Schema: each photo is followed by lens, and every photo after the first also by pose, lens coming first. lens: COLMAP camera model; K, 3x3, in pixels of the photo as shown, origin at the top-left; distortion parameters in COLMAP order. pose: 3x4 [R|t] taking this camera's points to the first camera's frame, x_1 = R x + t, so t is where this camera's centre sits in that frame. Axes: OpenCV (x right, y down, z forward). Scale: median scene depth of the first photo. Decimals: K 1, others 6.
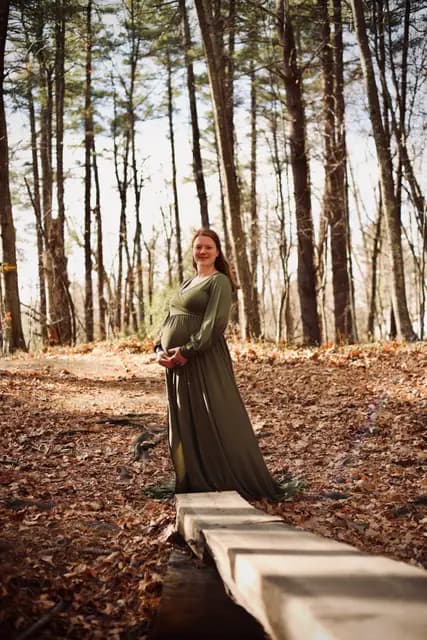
lens RADIAL K [[903.3, 0, 216.2], [0, 903.3, 324.0], [0, 0, 1]] dist [0.083341, -0.365088]
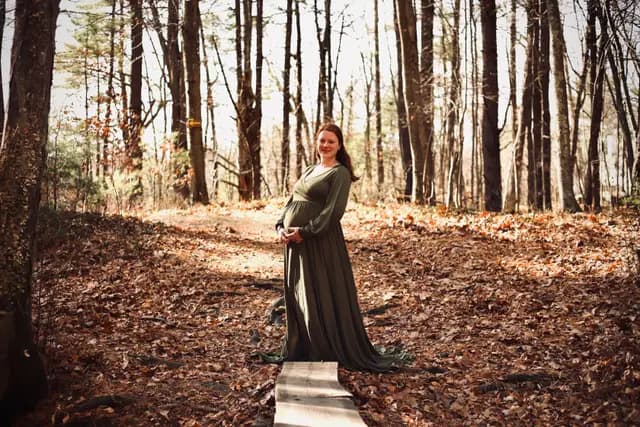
lens RADIAL K [[903.3, 0, 320.0], [0, 903.3, 213.5], [0, 0, 1]] dist [0.083341, -0.365088]
pose [[0.993123, 0.042054, -0.109258, 0.079605], [-0.036192, 0.997825, 0.055098, -0.043543], [0.111337, -0.050765, 0.992485, -0.081855]]
